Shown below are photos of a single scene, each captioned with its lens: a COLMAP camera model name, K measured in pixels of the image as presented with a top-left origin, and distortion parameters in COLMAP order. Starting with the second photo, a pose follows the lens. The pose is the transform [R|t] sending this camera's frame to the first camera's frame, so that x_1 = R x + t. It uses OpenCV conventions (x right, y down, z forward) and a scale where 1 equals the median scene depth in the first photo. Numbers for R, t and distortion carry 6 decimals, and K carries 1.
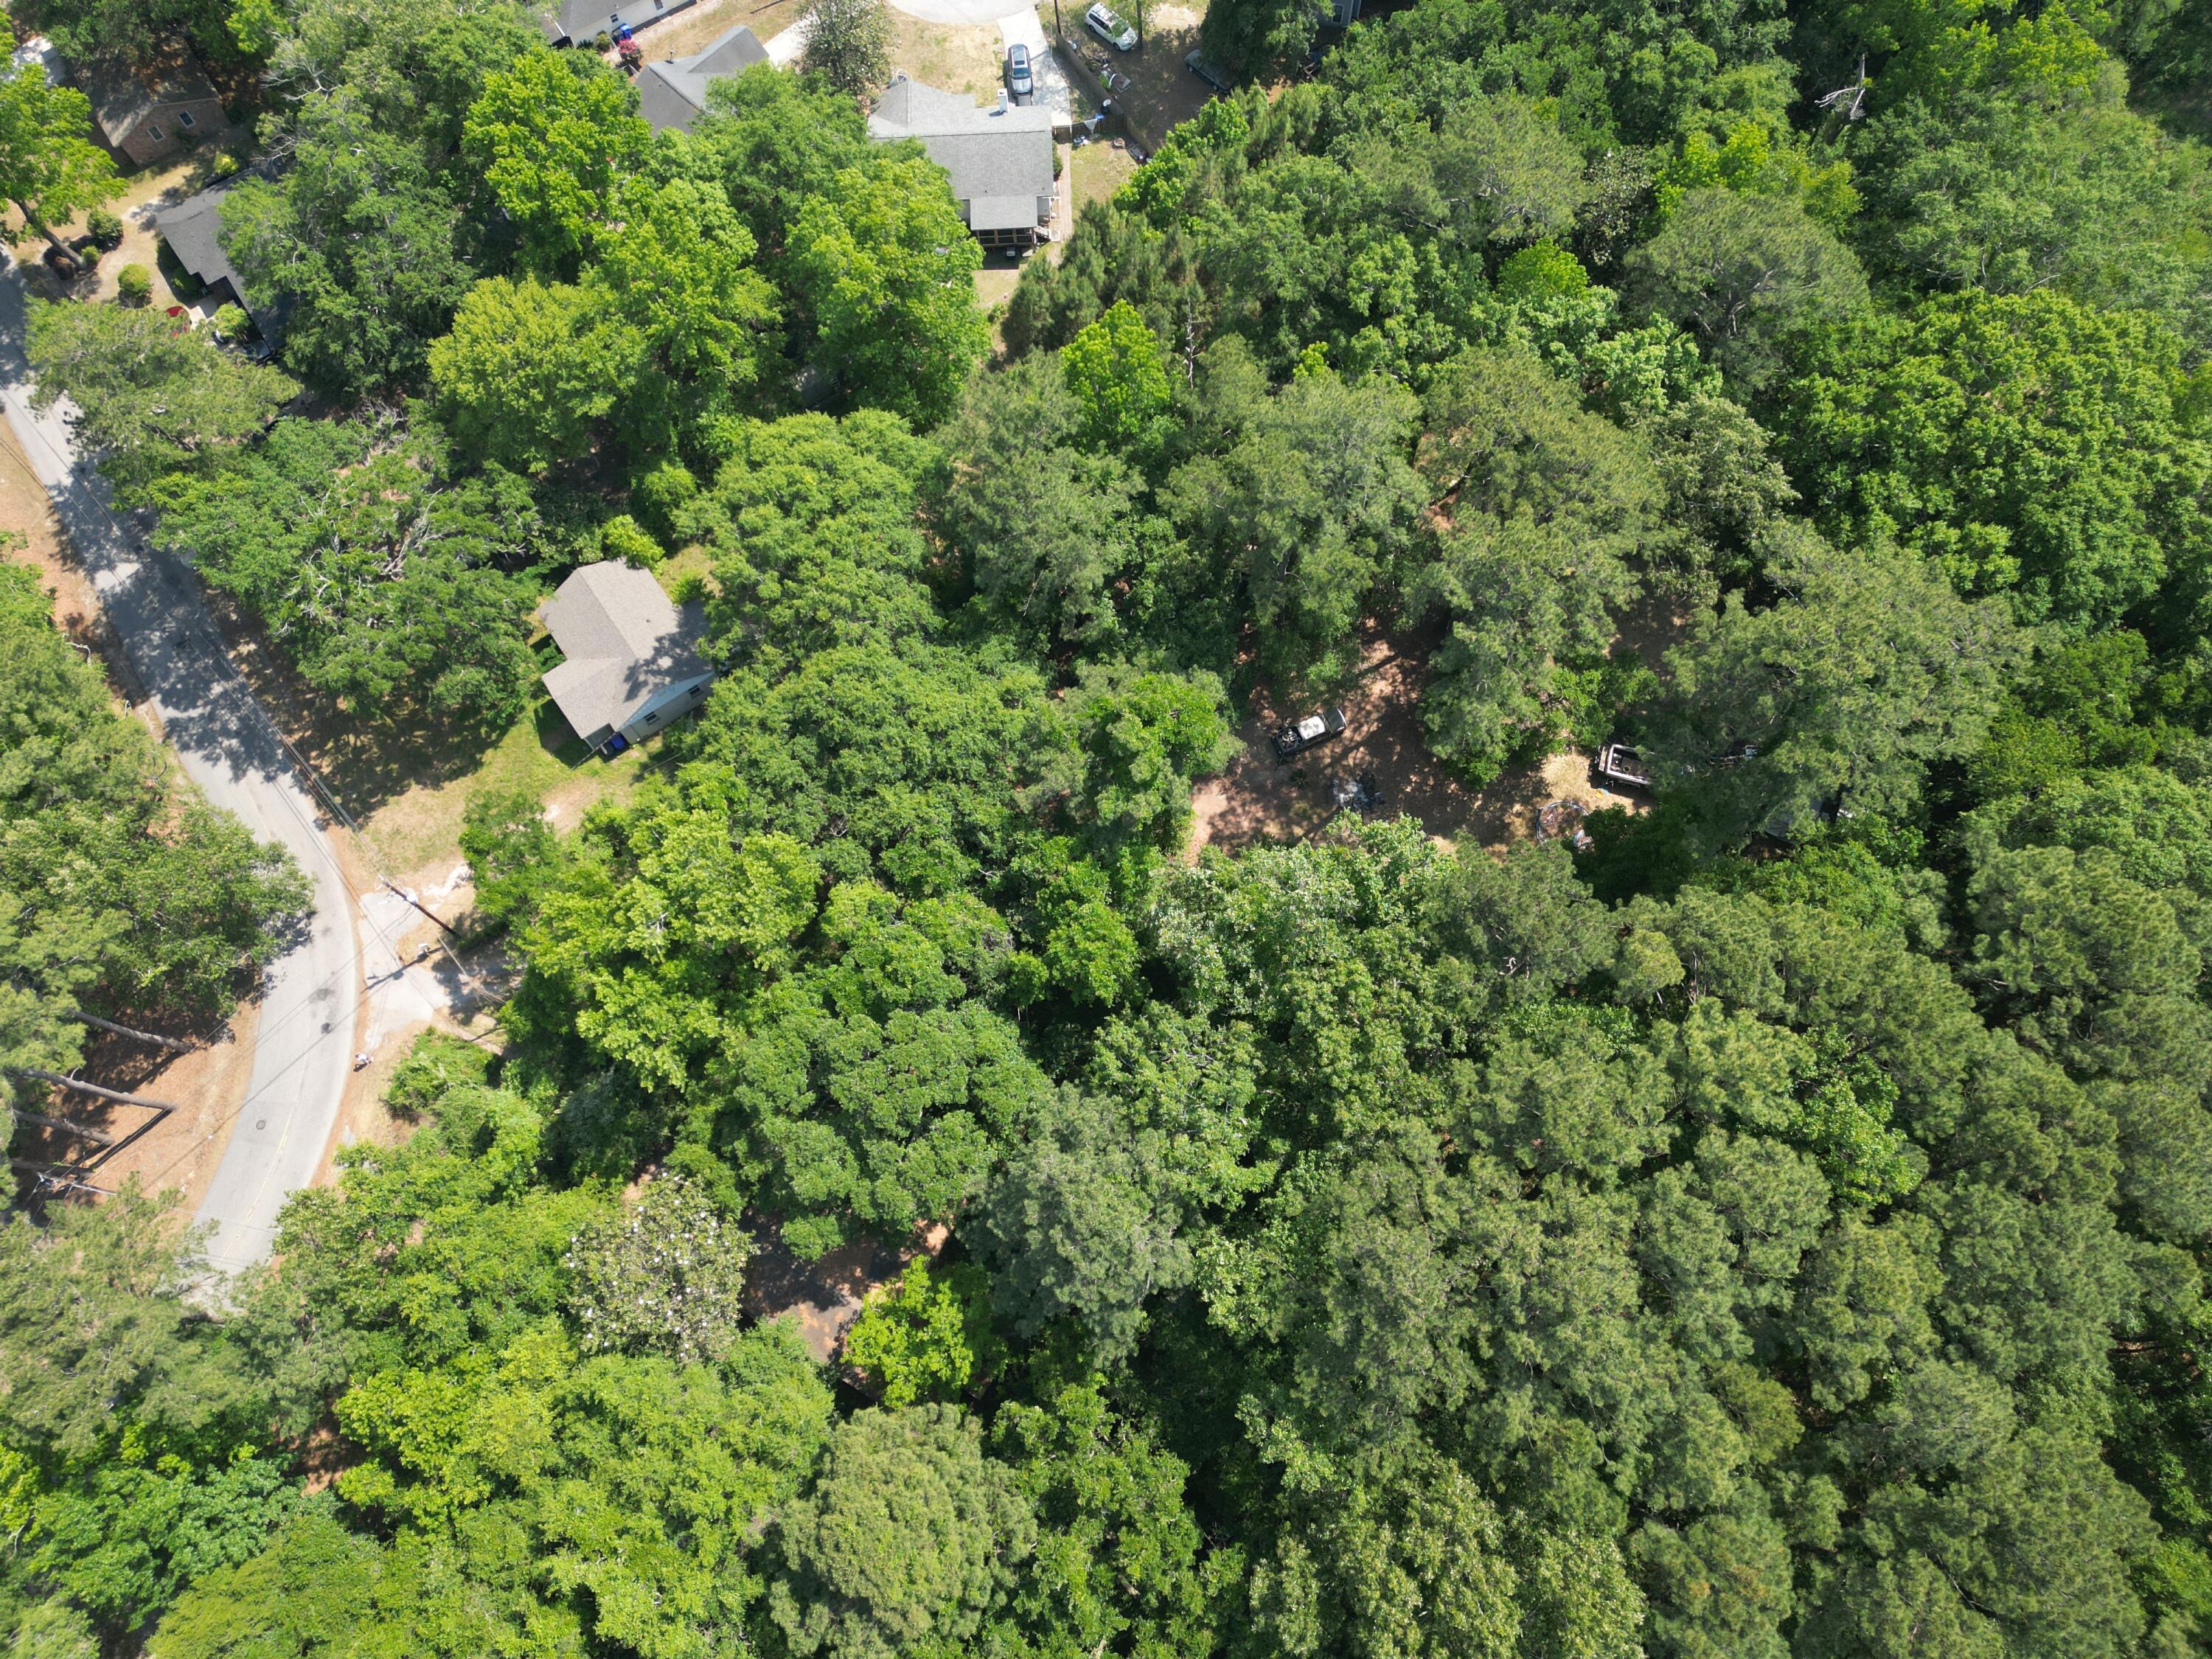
lens RADIAL K [[1552.6, 0, 1108.3], [0, 1552.6, 829.8], [0, 0, 1]] dist [0.077991, -0.074748]
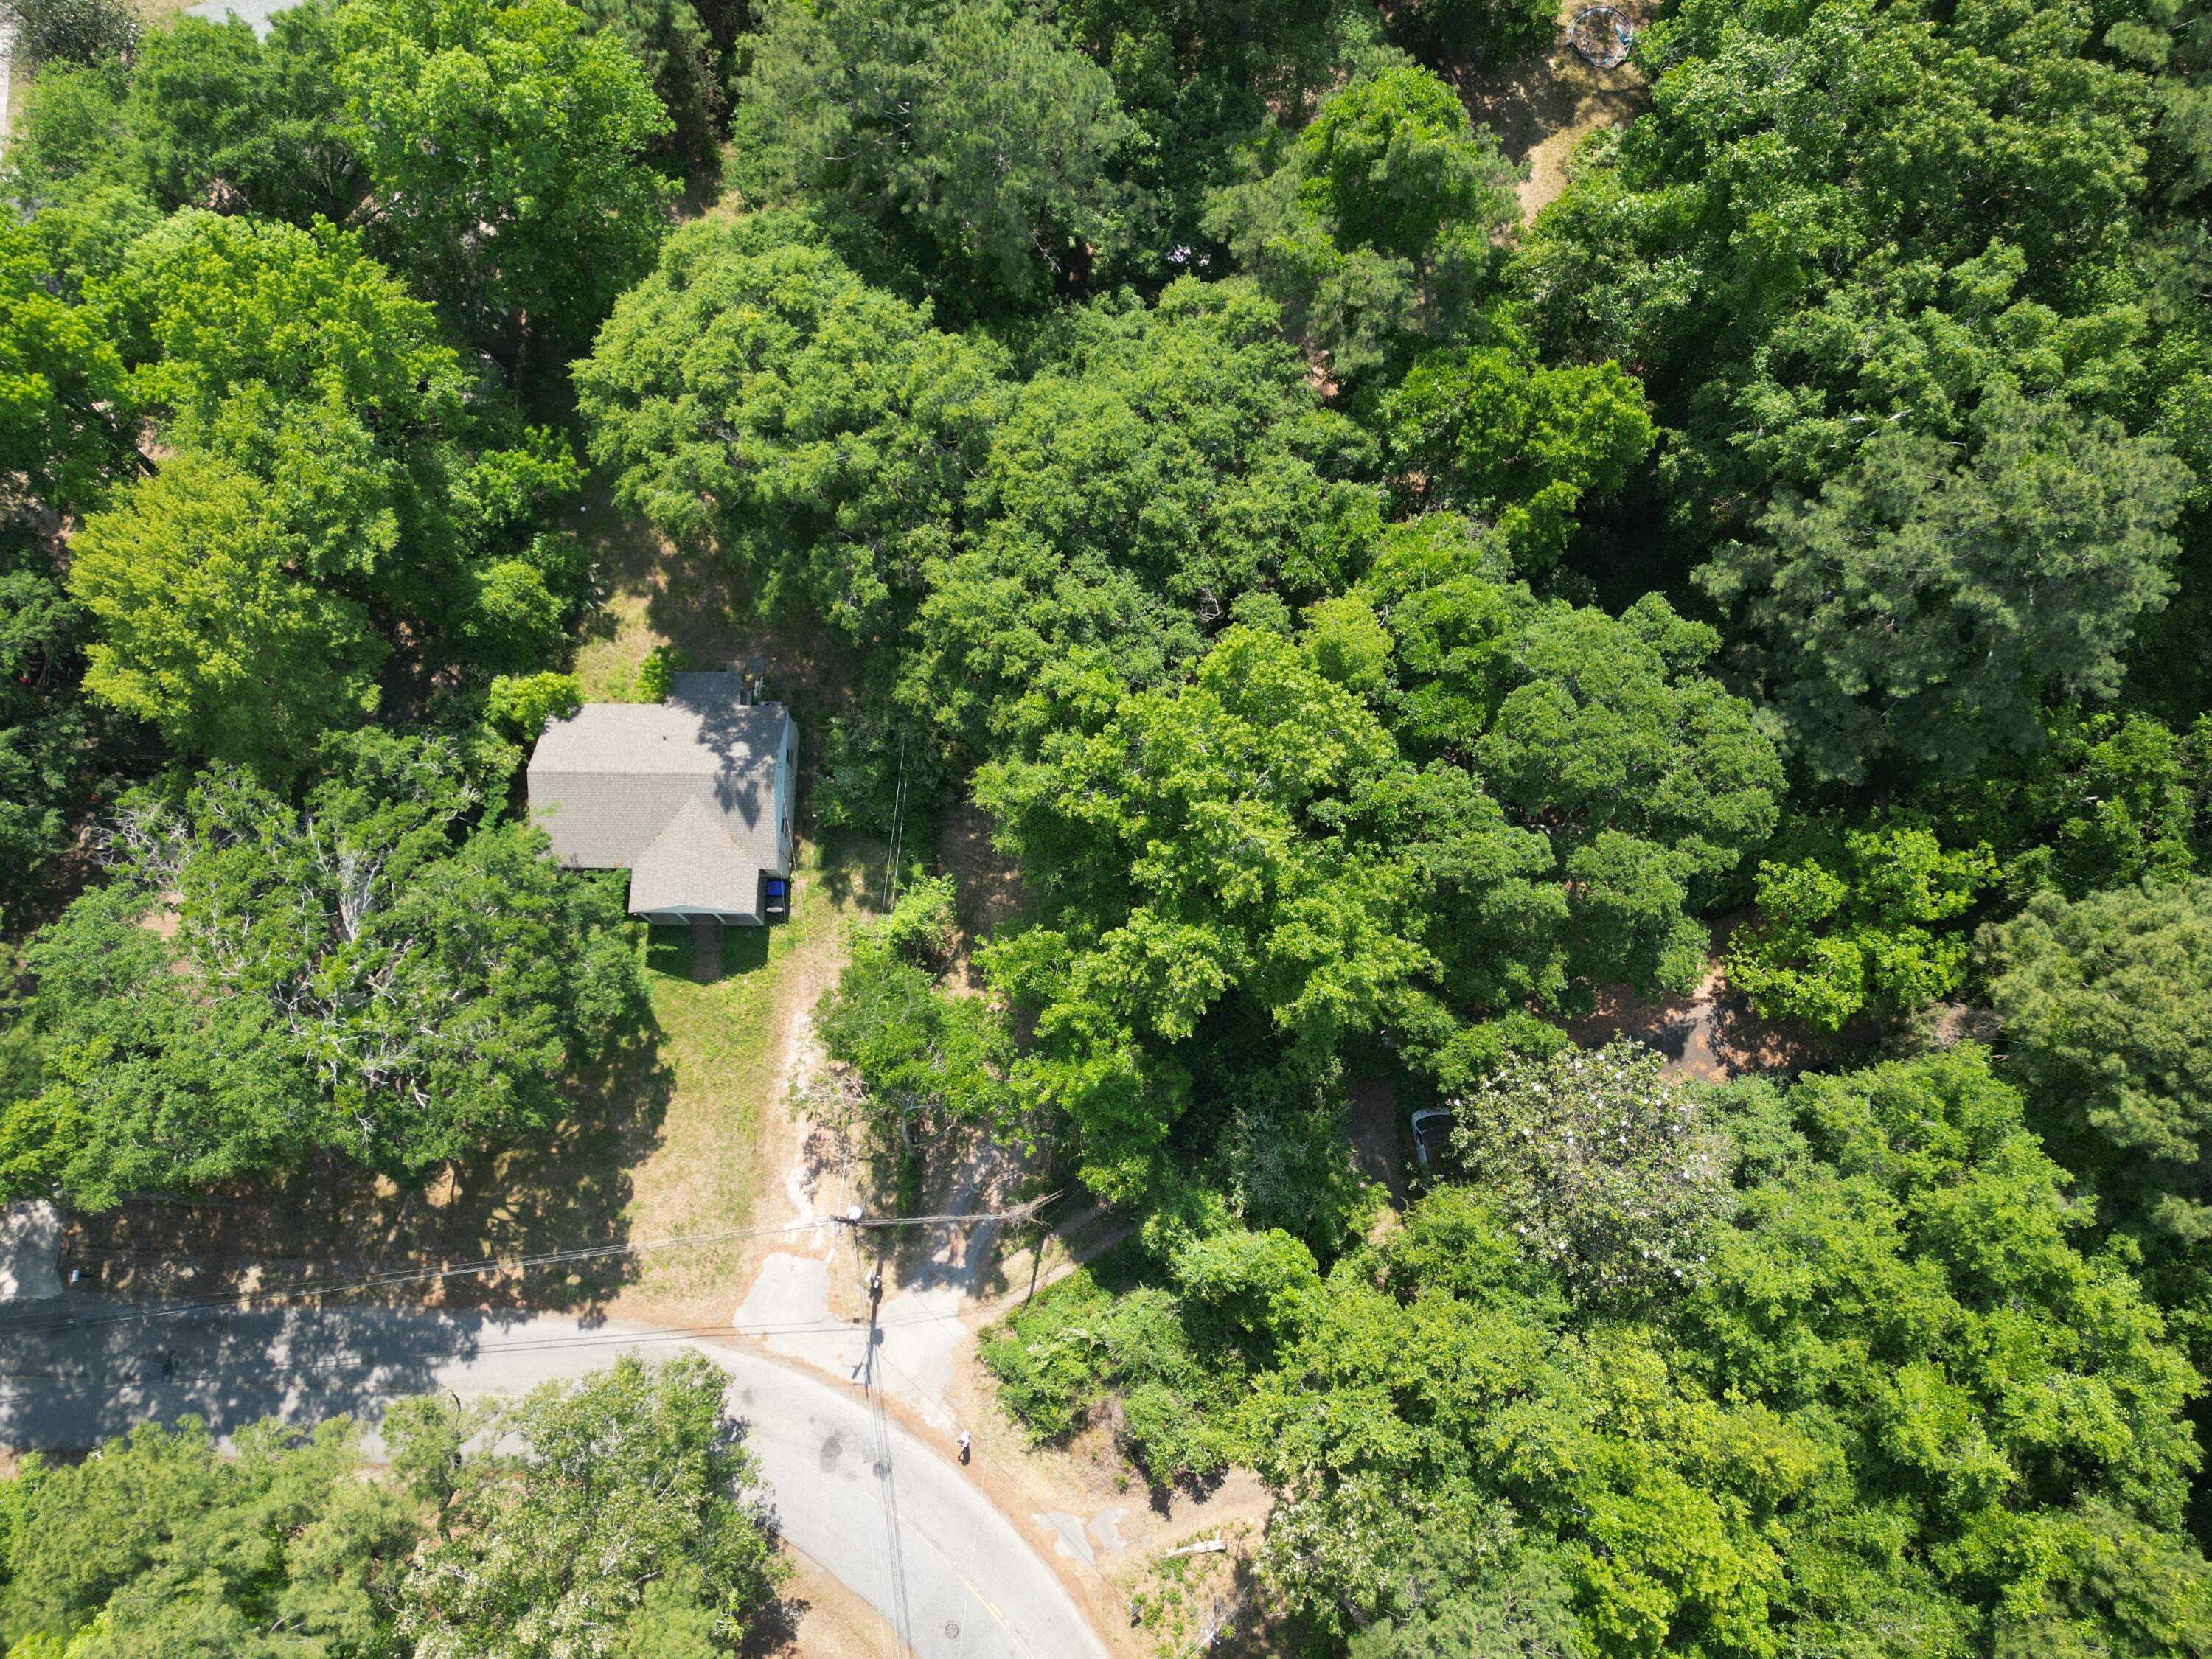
lens RADIAL K [[1552.6, 0, 1103.8], [0, 1552.6, 831.1], [0, 0, 1]] dist [0.077991, -0.074748]
pose [[0.587428, -0.775062, 0.232824, -0.402114], [0.764131, 0.625955, 0.155833, -0.074805], [-0.266518, 0.086368, 0.959953, 0.334559]]
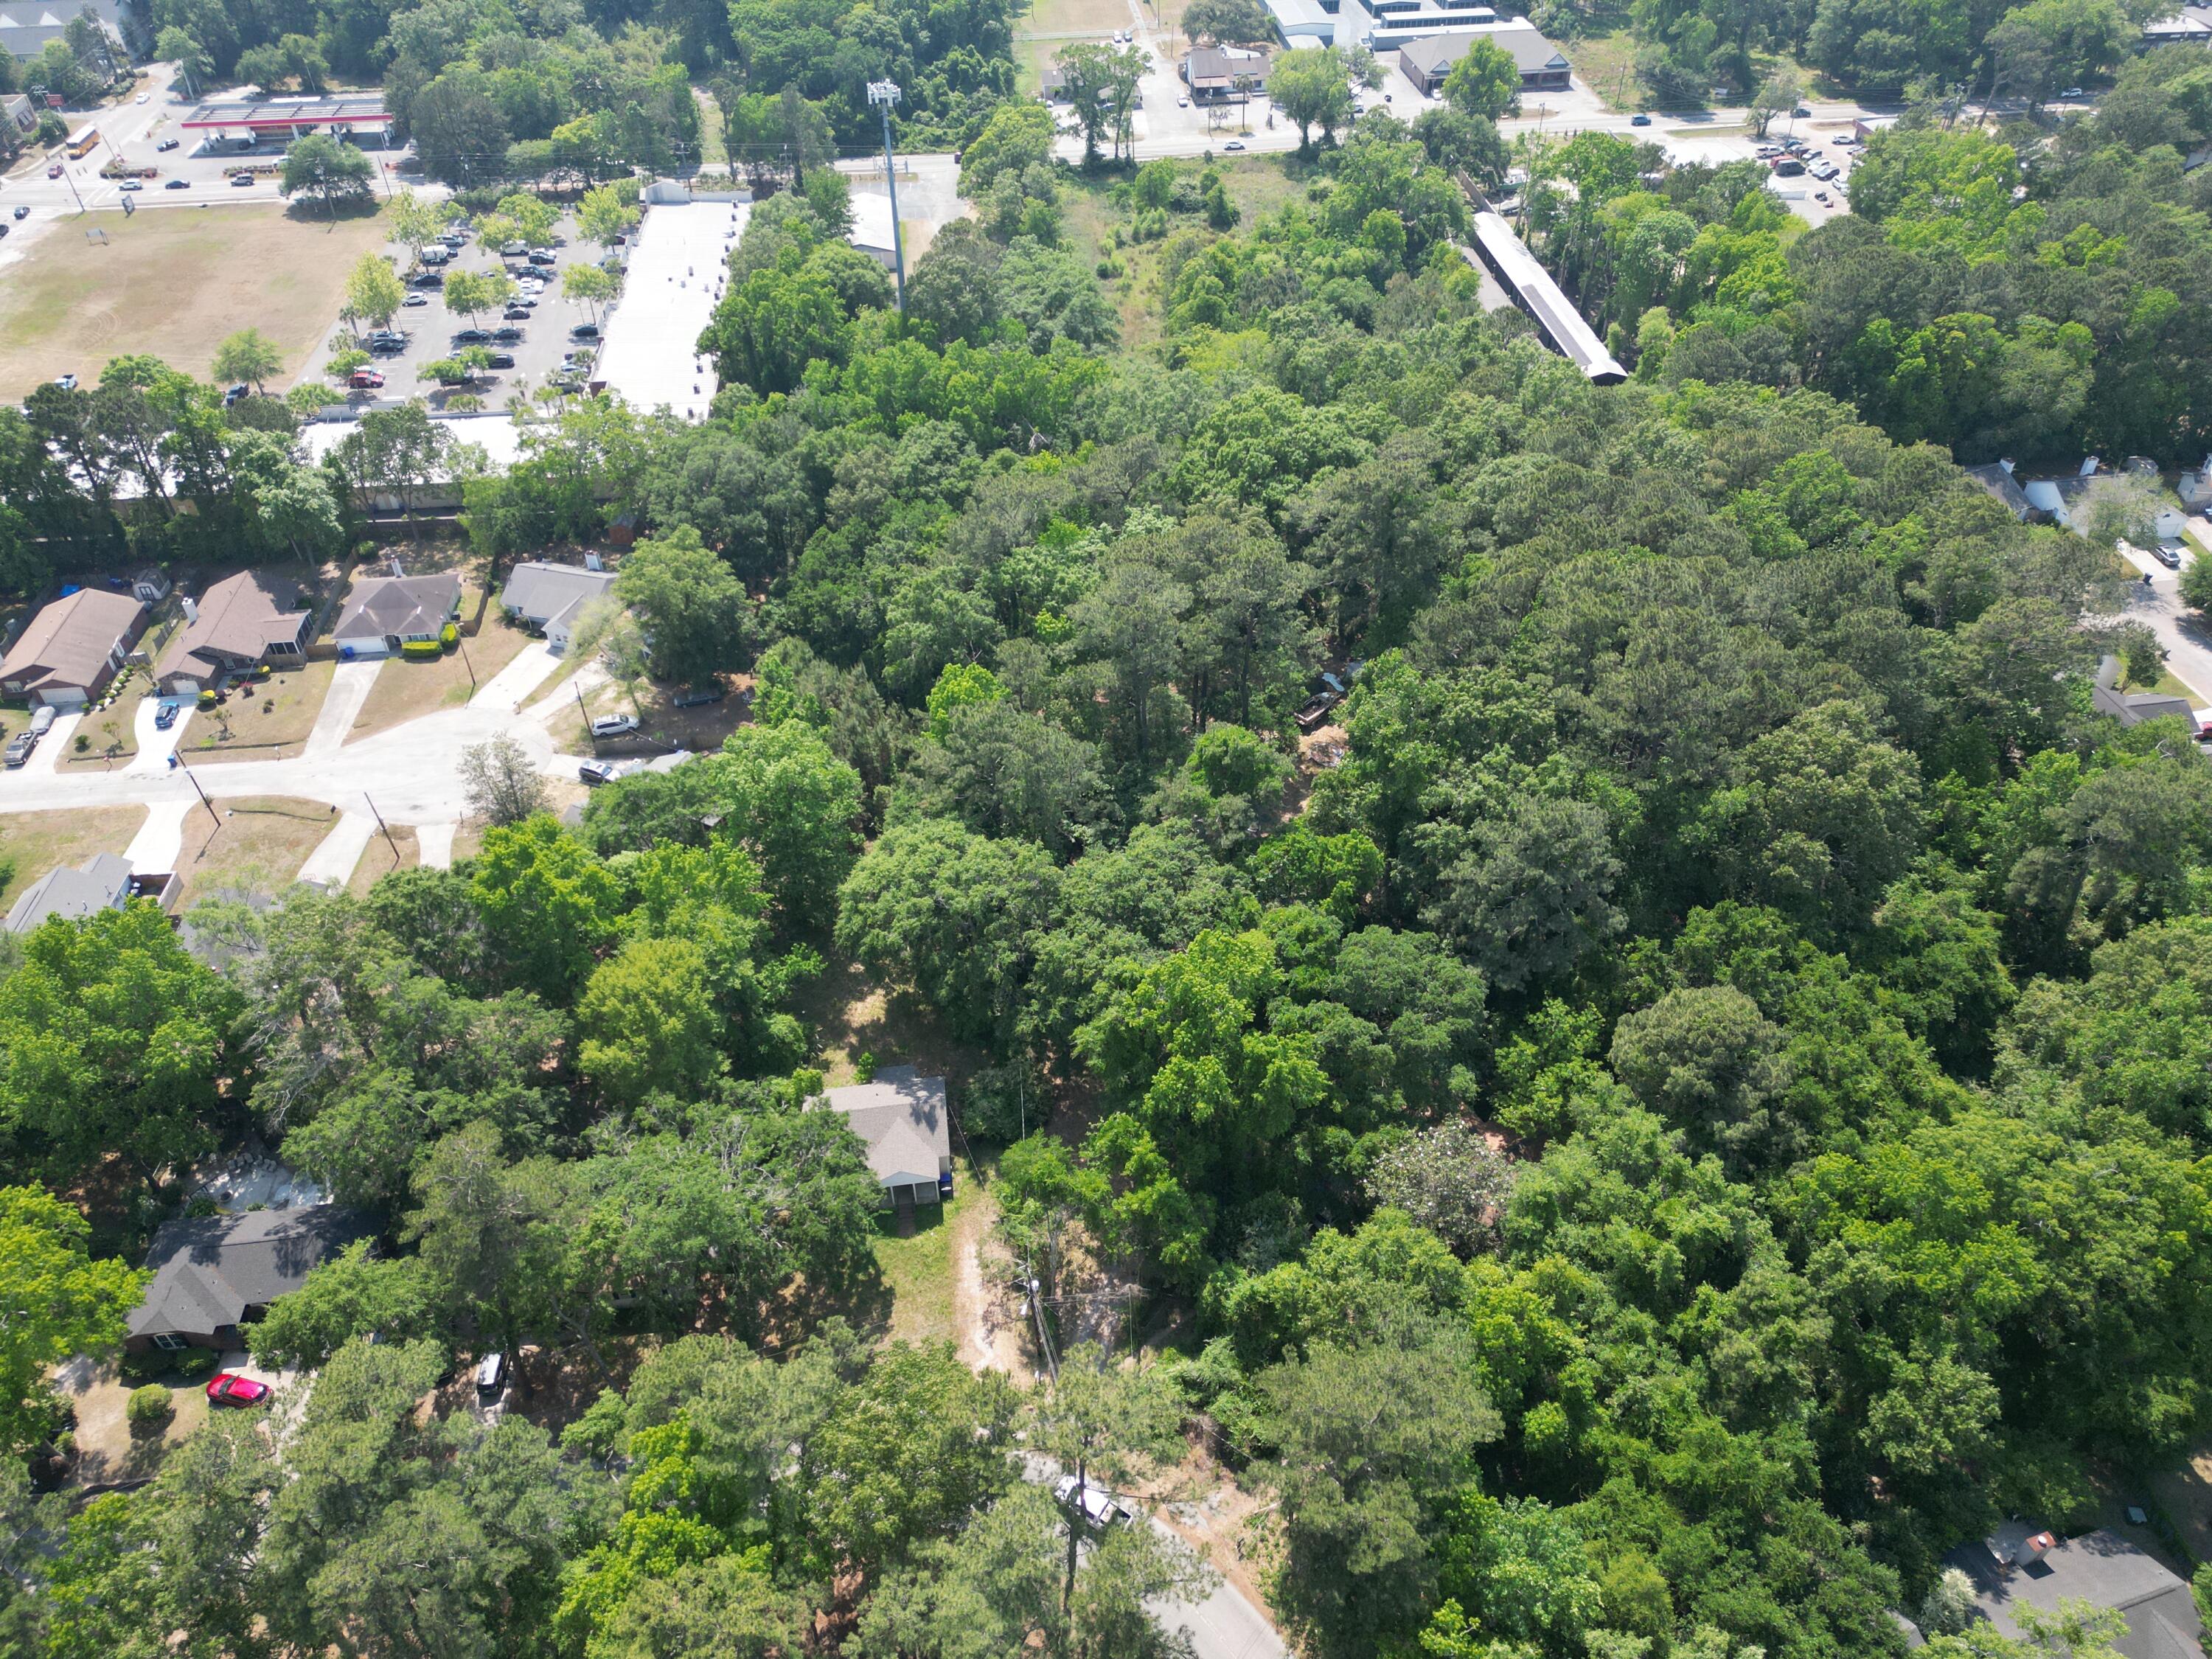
lens RADIAL K [[1552.6, 0, 1101.9], [0, 1552.6, 825.8], [0, 0, 1]] dist [0.077991, -0.074748]
pose [[0.466618, -0.566652, 0.679098, -0.958636], [0.835529, 0.534255, -0.128312, 0.050513], [-0.290103, 0.627278, 0.722746, -0.002108]]
